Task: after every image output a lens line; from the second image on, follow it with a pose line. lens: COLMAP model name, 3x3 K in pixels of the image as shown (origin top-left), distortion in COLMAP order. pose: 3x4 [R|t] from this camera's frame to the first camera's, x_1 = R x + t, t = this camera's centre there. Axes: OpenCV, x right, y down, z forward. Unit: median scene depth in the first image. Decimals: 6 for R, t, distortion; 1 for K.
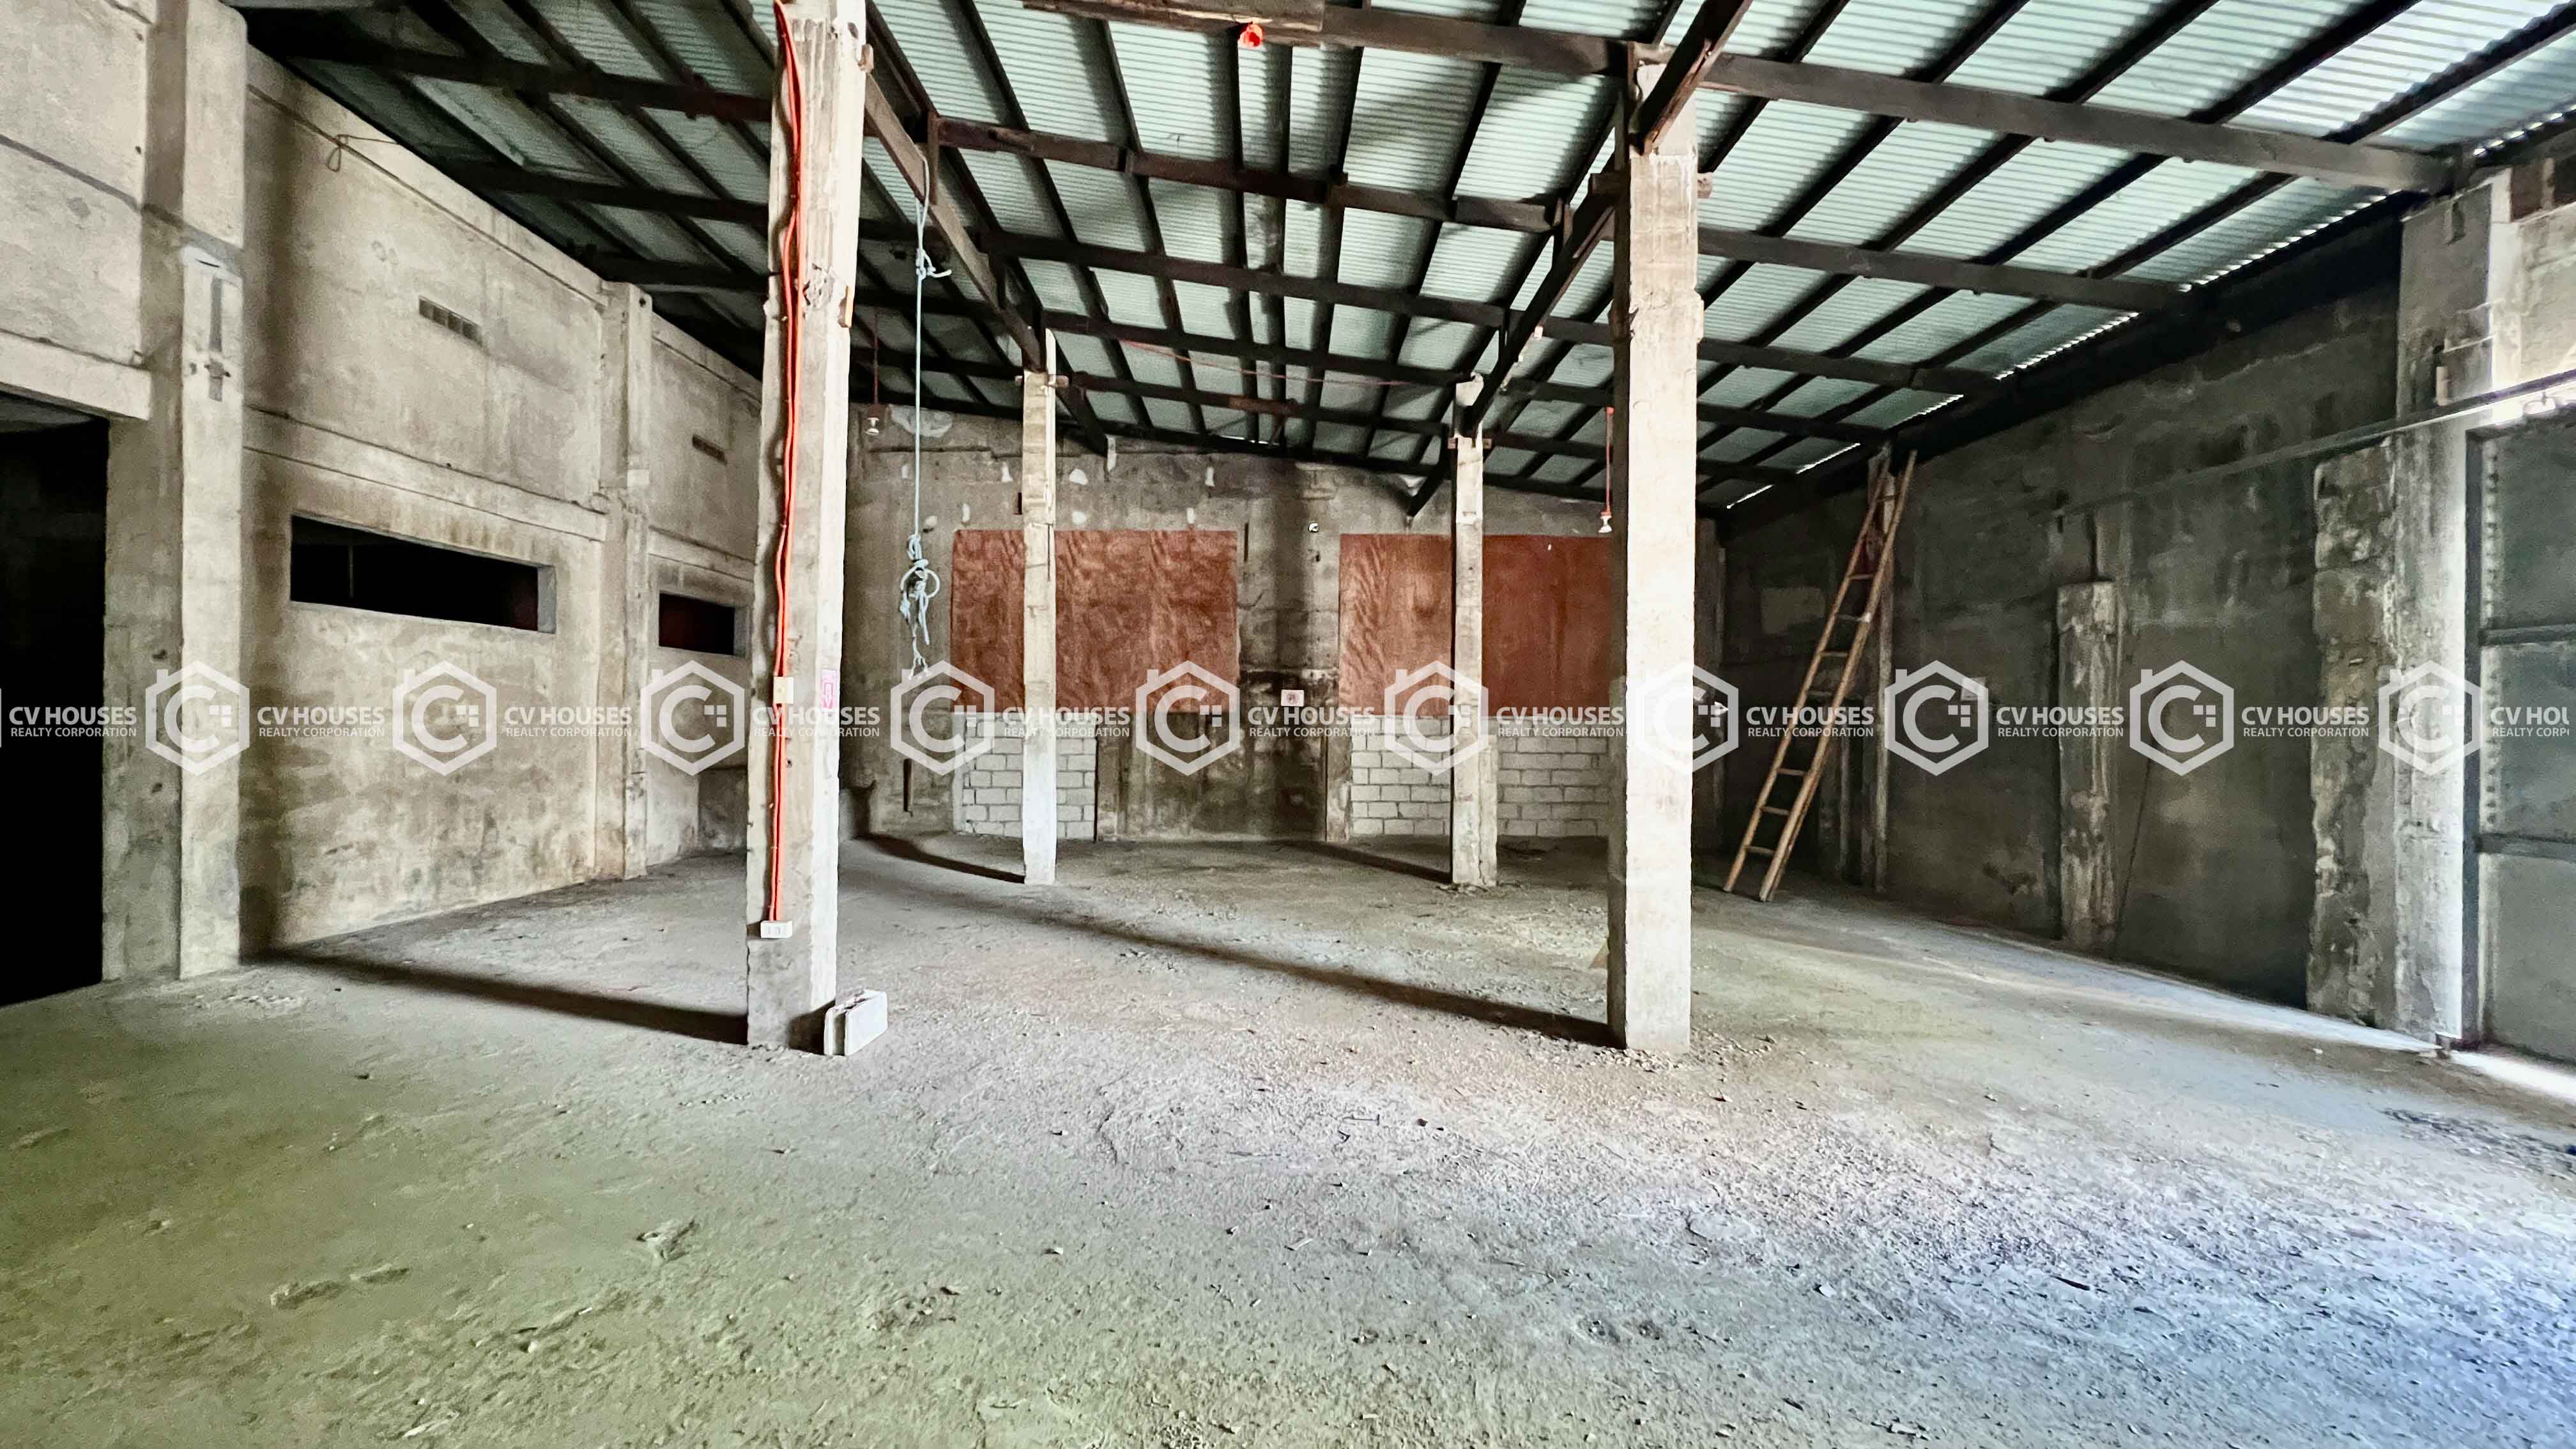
lens RADIAL K [[1035.8, 0, 1288.0], [0, 1035.8, 724.5], [0, 0, 1]] dist [-0.002470, -0.000213]
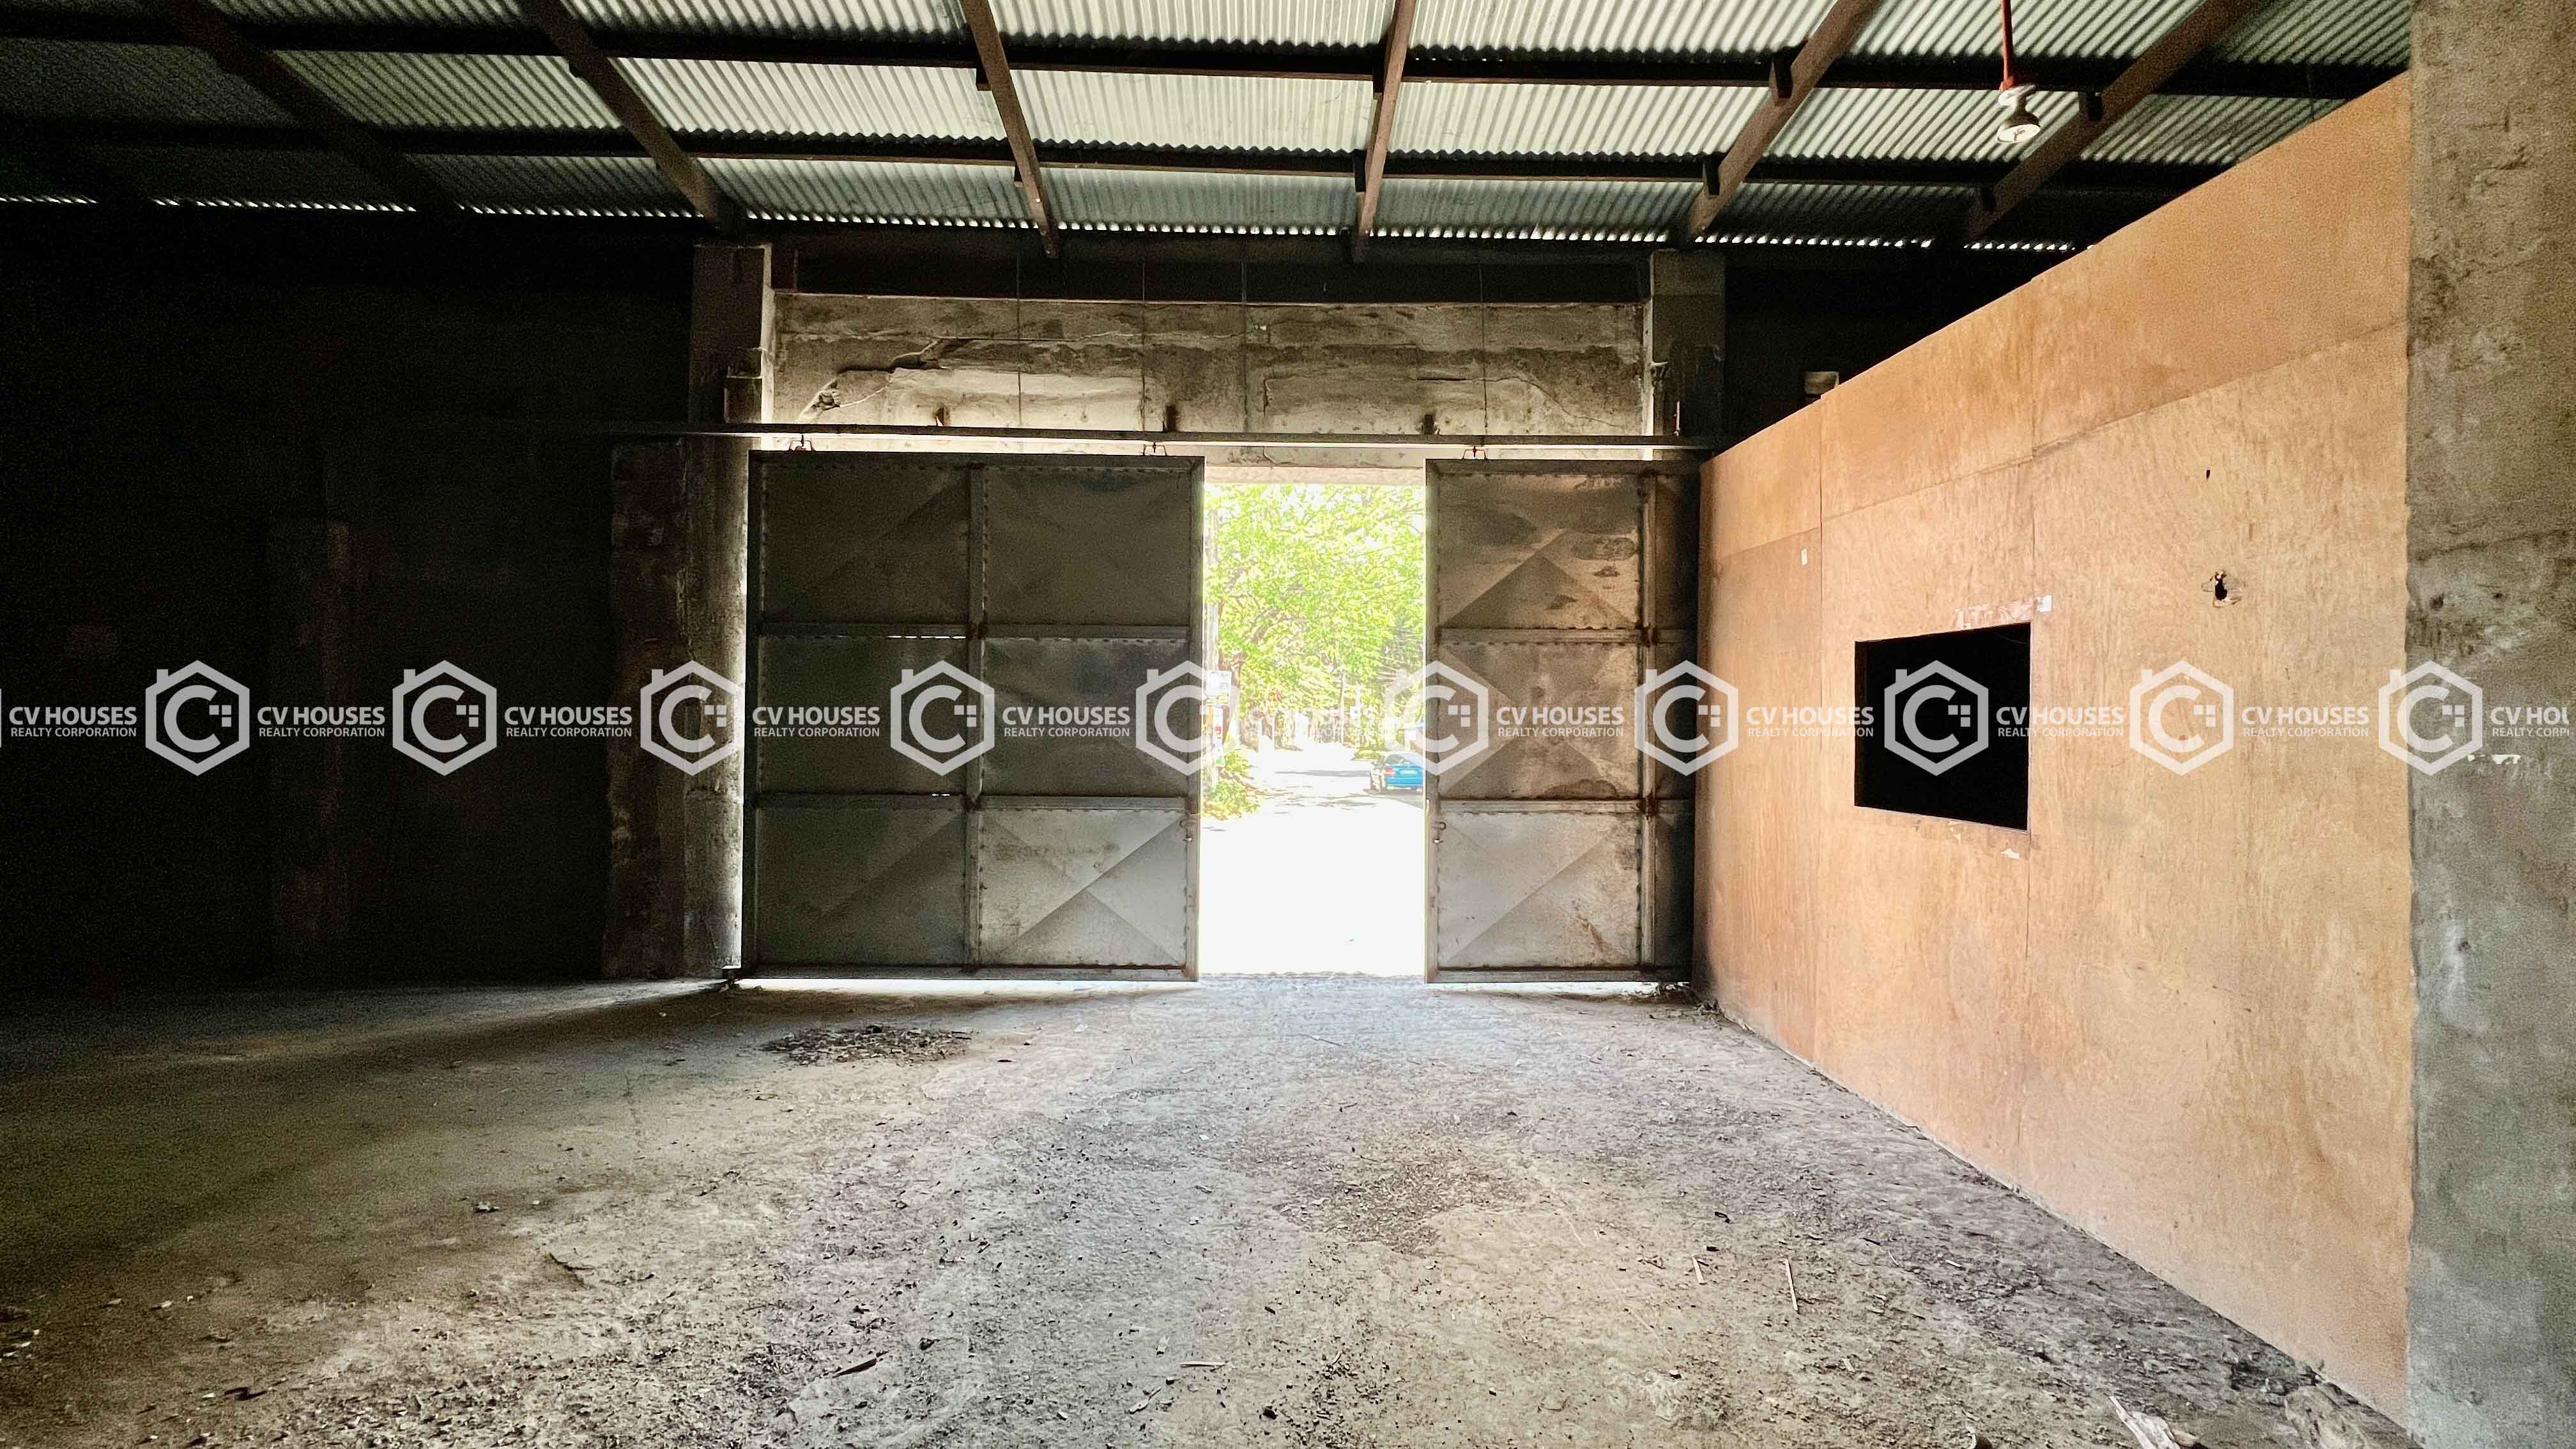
lens RADIAL K [[1029.8, 0, 1281.1], [0, 1029.8, 716.4], [0, 0, 1]] dist [-0.001400, 0.000285]
pose [[-0.013683, -0.008464, 0.999871, -0.043363], [-0.009159, 0.999923, 0.008339, 0.003261], [-0.999864, -0.009043, -0.013759, 0.412618]]
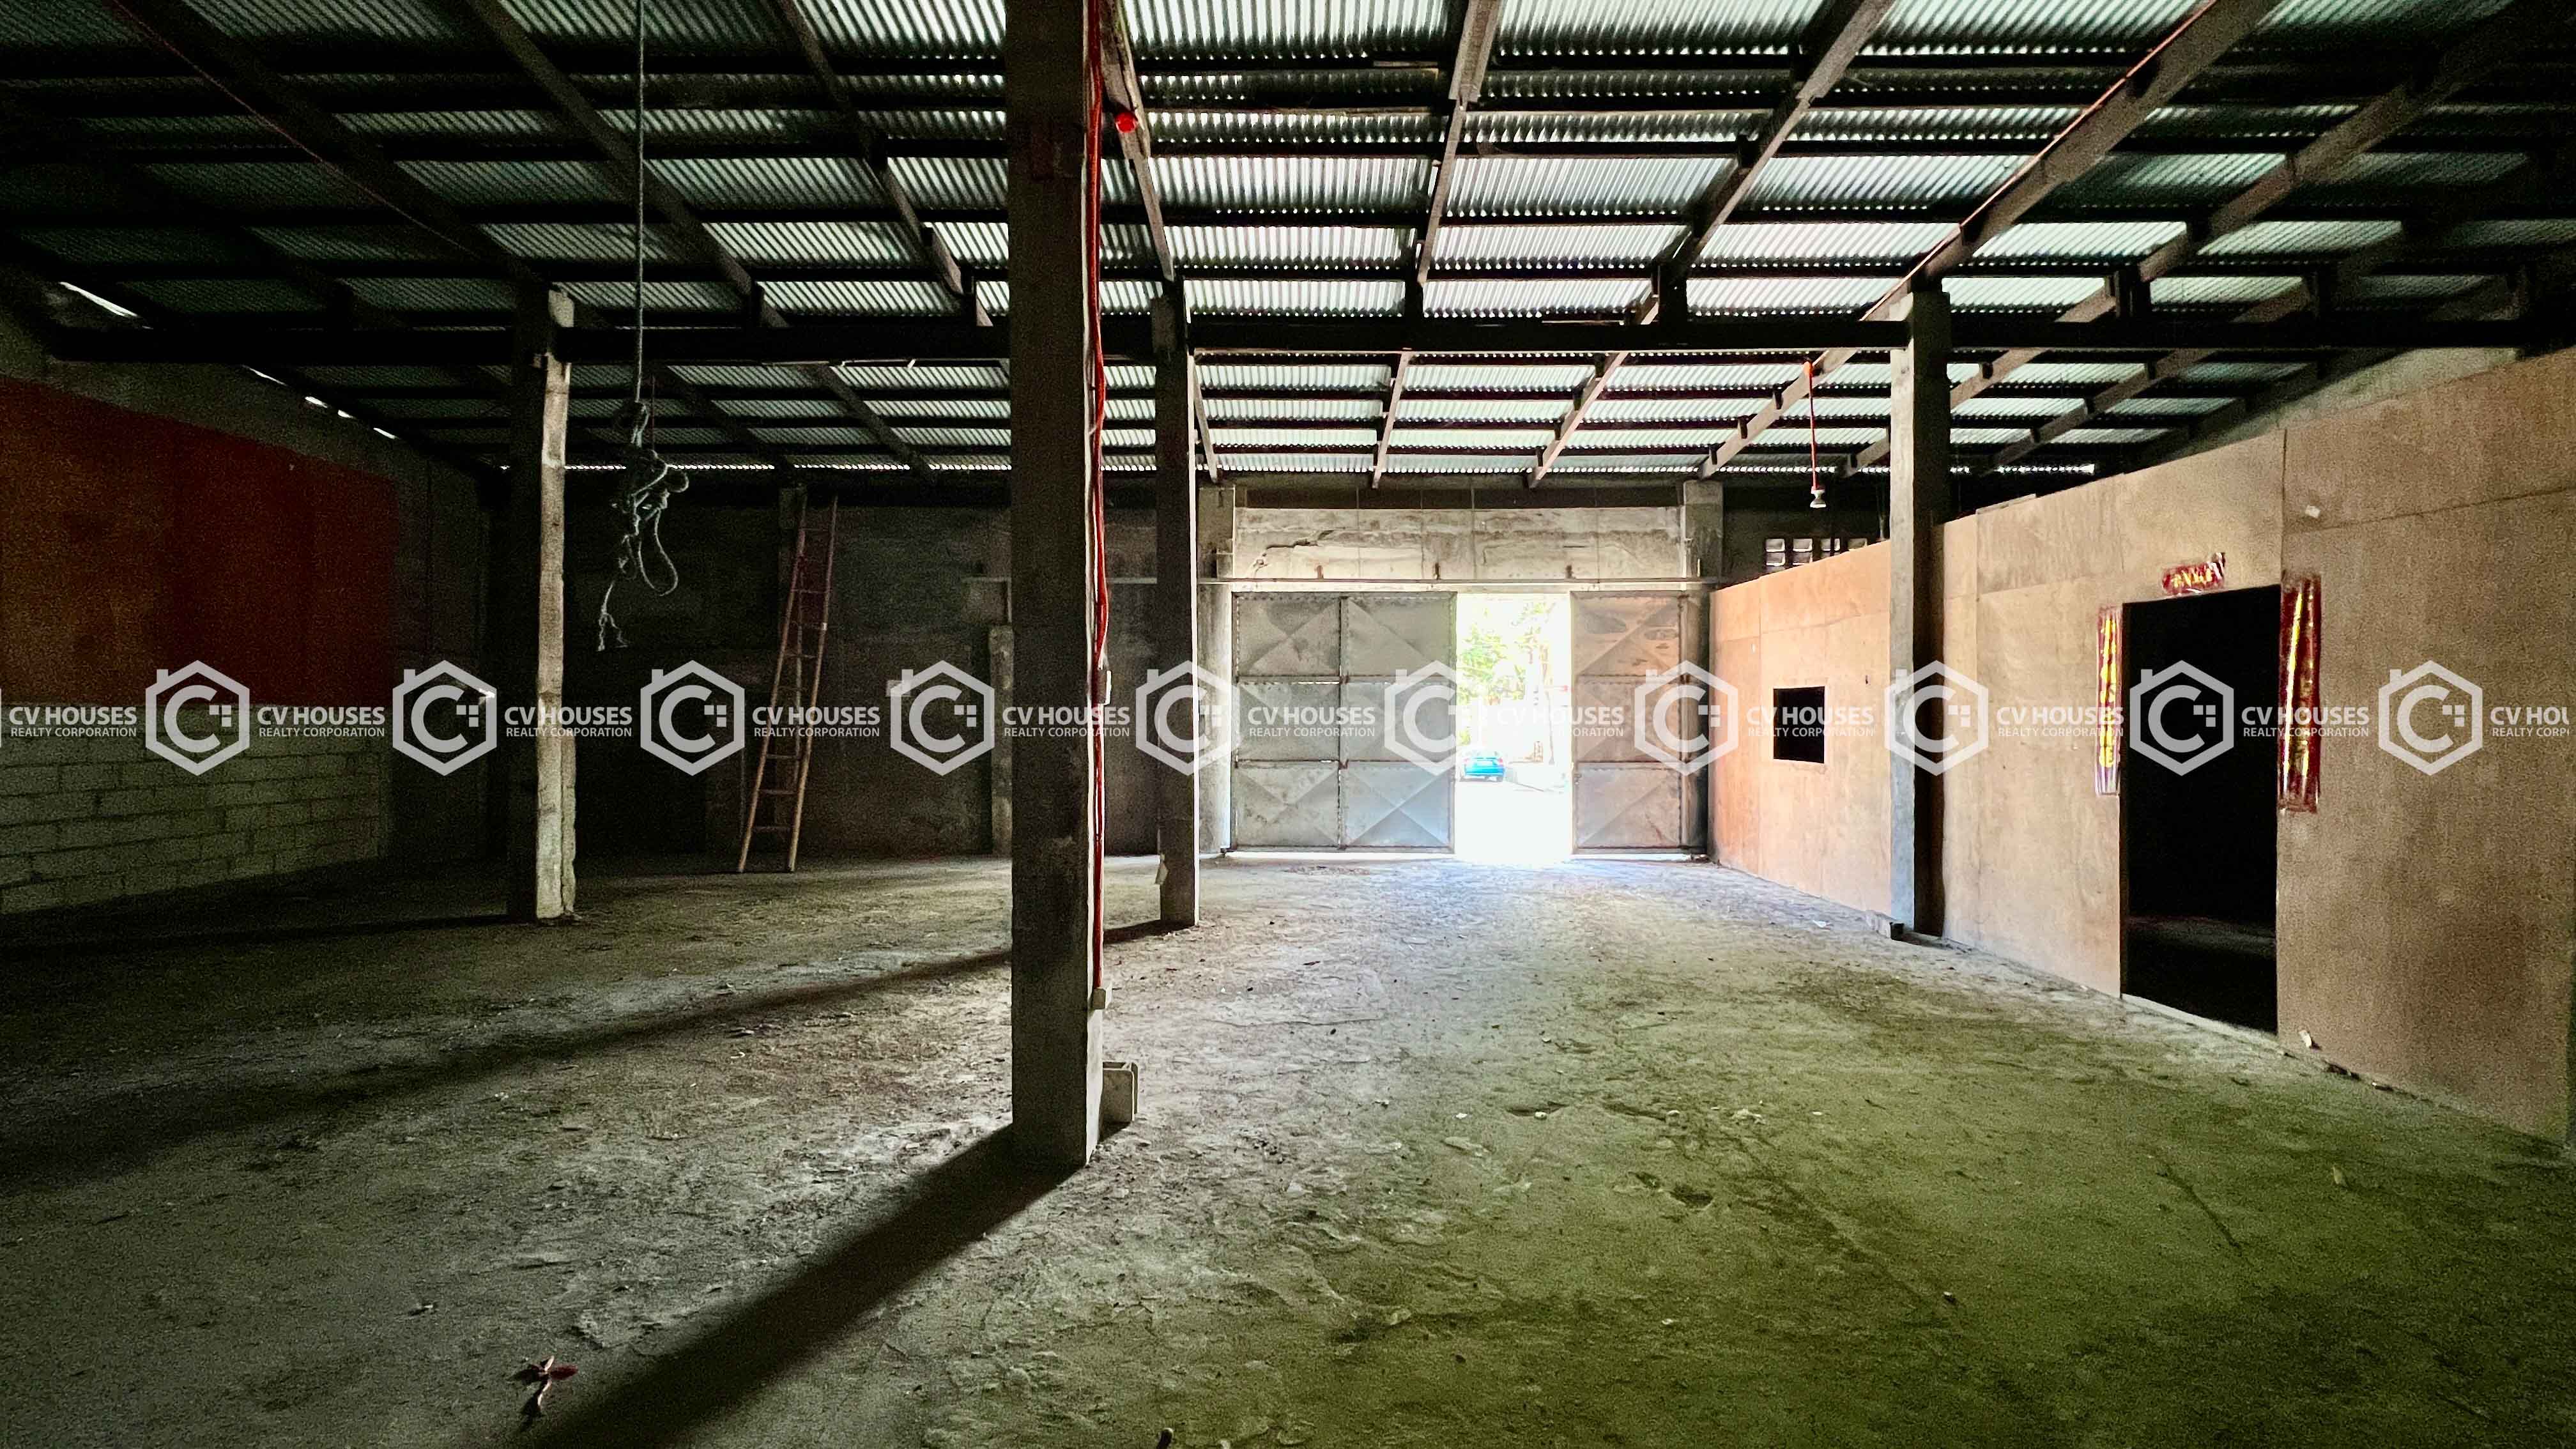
lens RADIAL K [[1029.8, 0, 1281.1], [0, 1029.8, 716.4], [0, 0, 1]] dist [-0.001400, 0.000285]
pose [[0.029903, -0.010642, 0.999496, -1.242876], [-0.001115, 0.999942, 0.010680, -0.022856], [-0.999552, -0.001434, 0.029890, 0.824107]]
